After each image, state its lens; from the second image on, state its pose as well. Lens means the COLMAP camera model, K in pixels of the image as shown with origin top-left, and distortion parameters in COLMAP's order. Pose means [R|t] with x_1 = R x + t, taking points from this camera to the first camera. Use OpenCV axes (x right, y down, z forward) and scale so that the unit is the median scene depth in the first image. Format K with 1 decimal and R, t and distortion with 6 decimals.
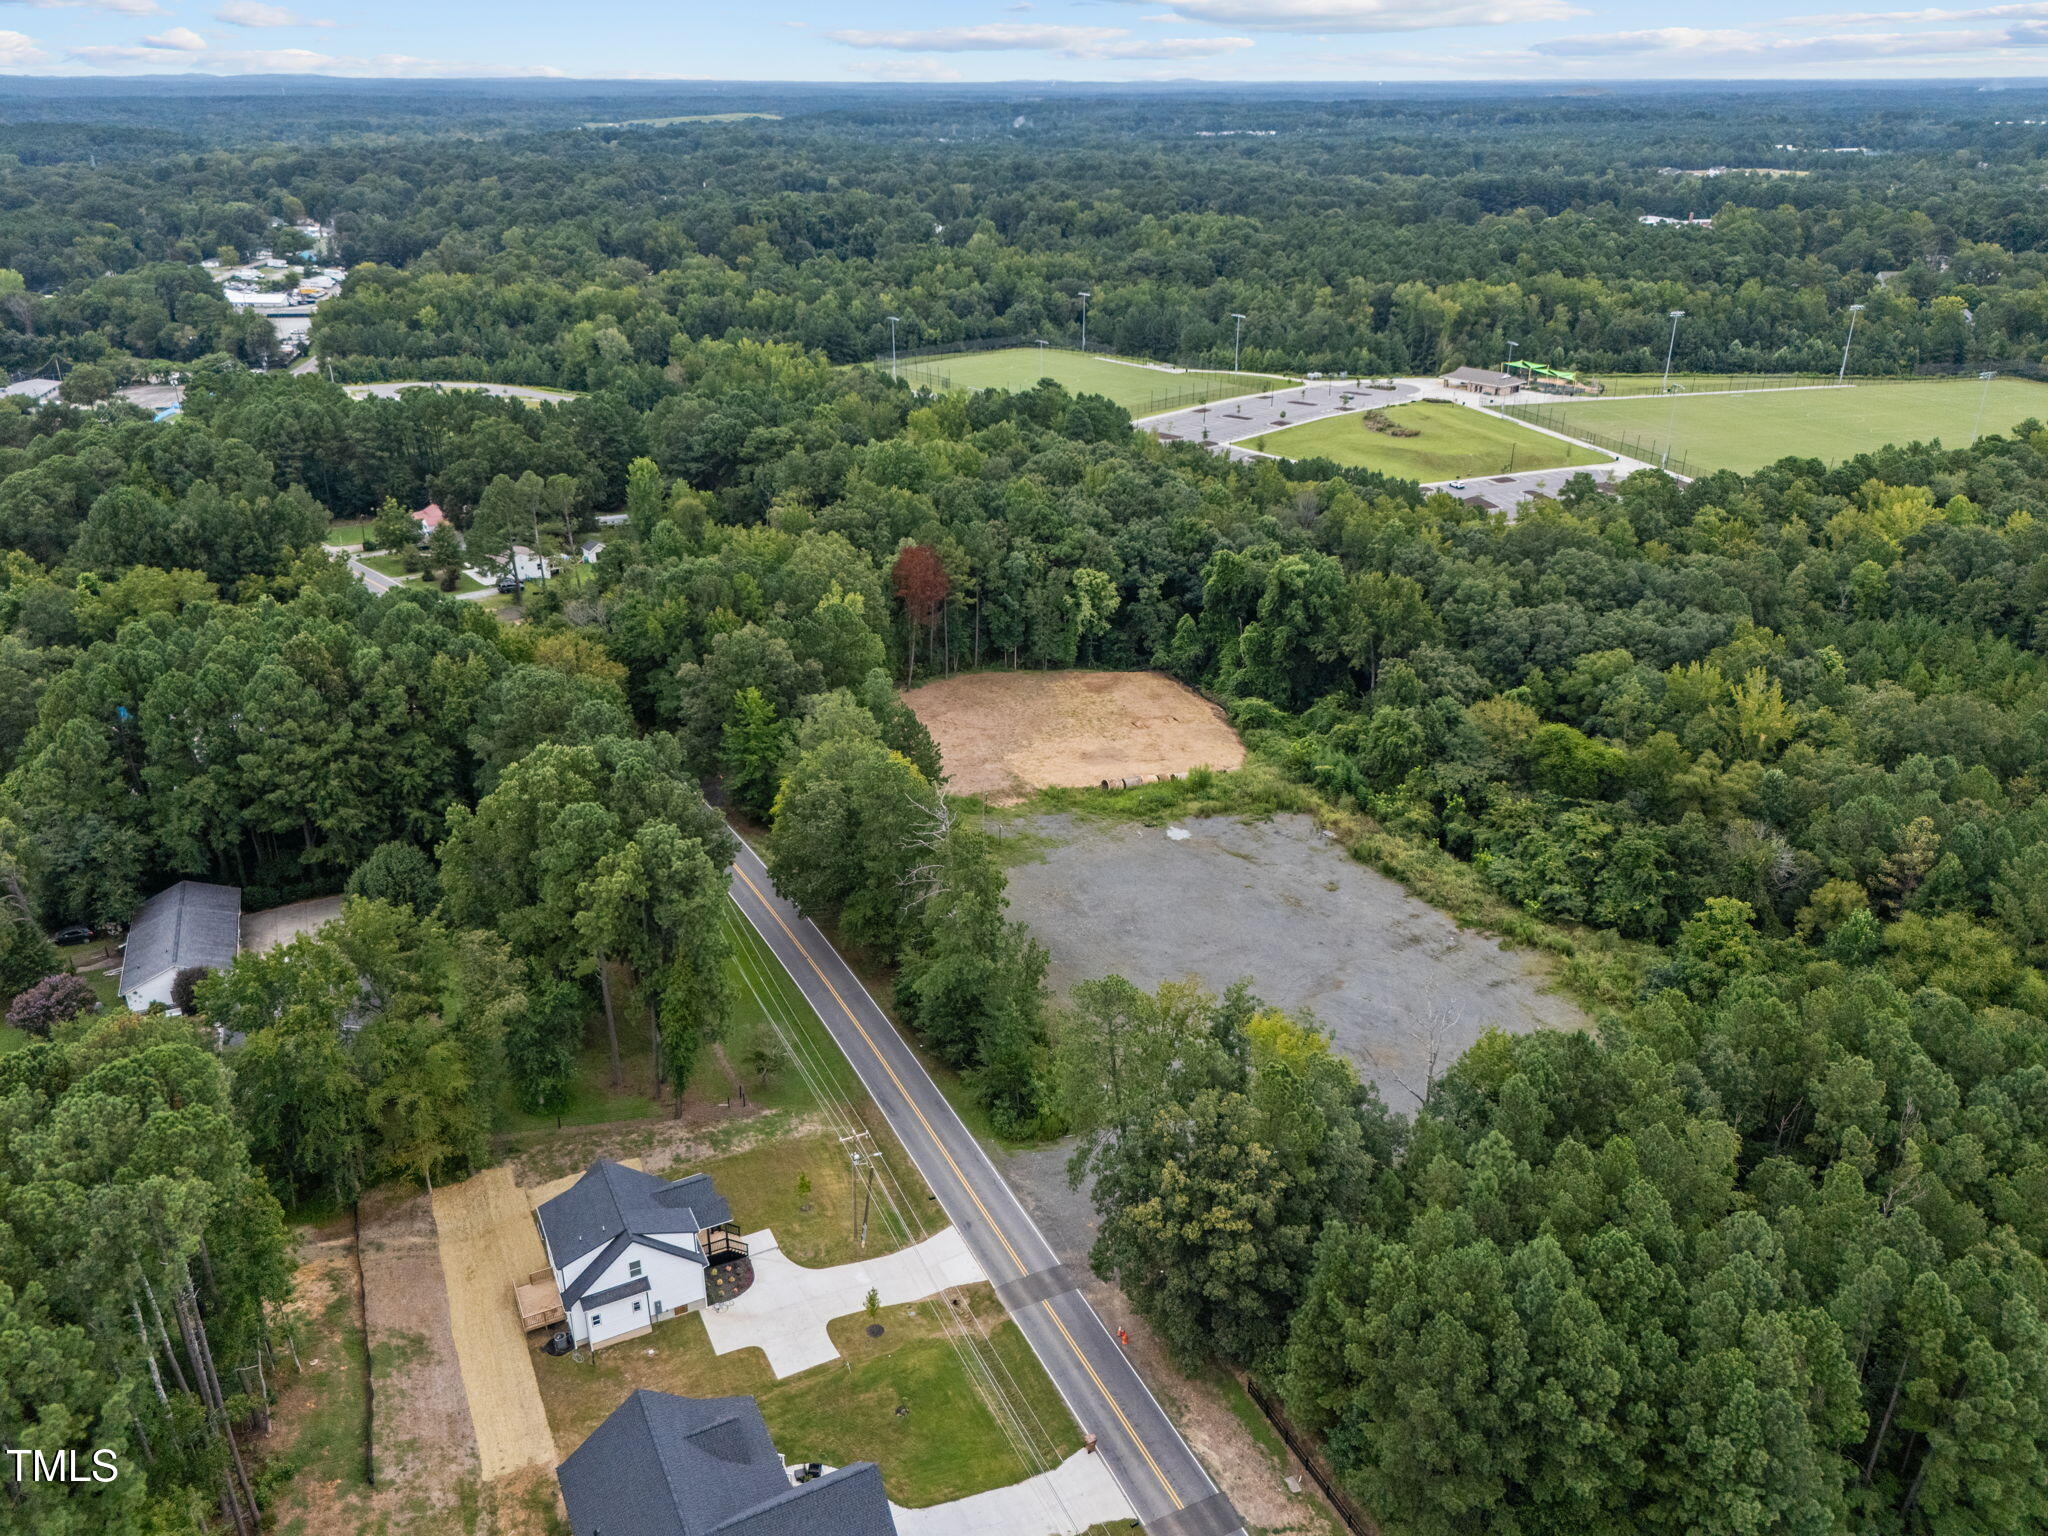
lens RADIAL K [[1525.1, 0, 1025.1], [0, 1525.1, 740.7], [0, 0, 1]] dist [0.069663, -0.076771]
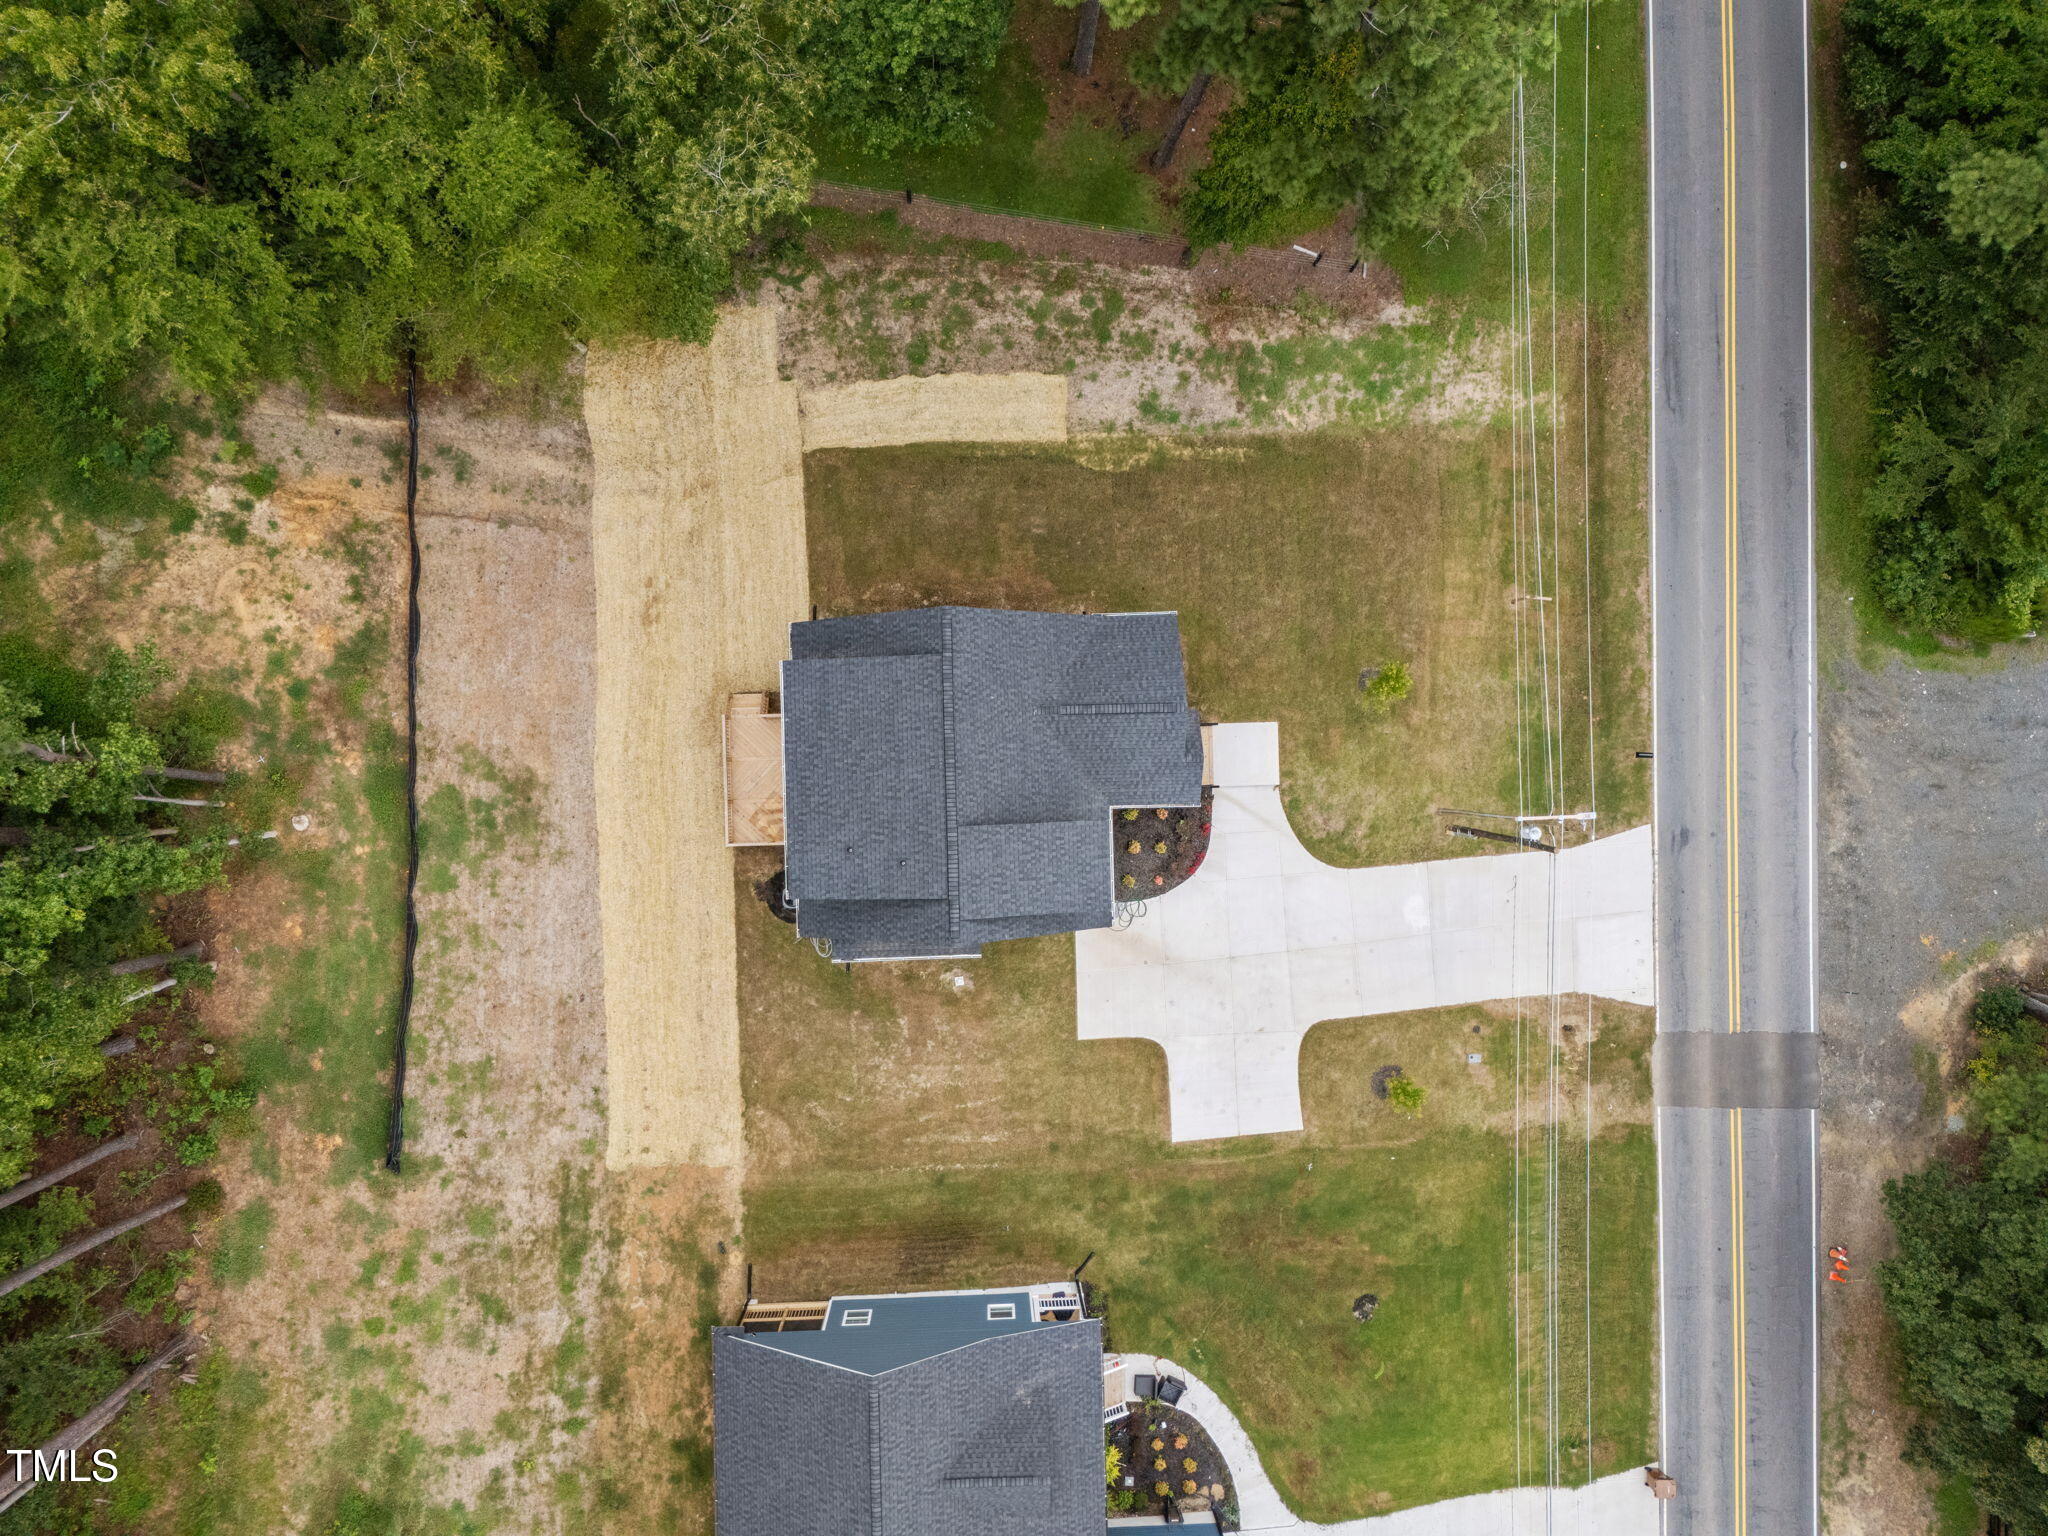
lens RADIAL K [[1565.8, 0, 1053.5], [0, 1565.8, 661.8], [0, 0, 1]] dist [0.064523, -0.043381]
pose [[0.903577, 0.426664, 0.038800, -0.278870], [-0.201389, 0.343063, 0.917469, -0.104942], [0.378140, -0.836819, 0.395910, 0.899400]]
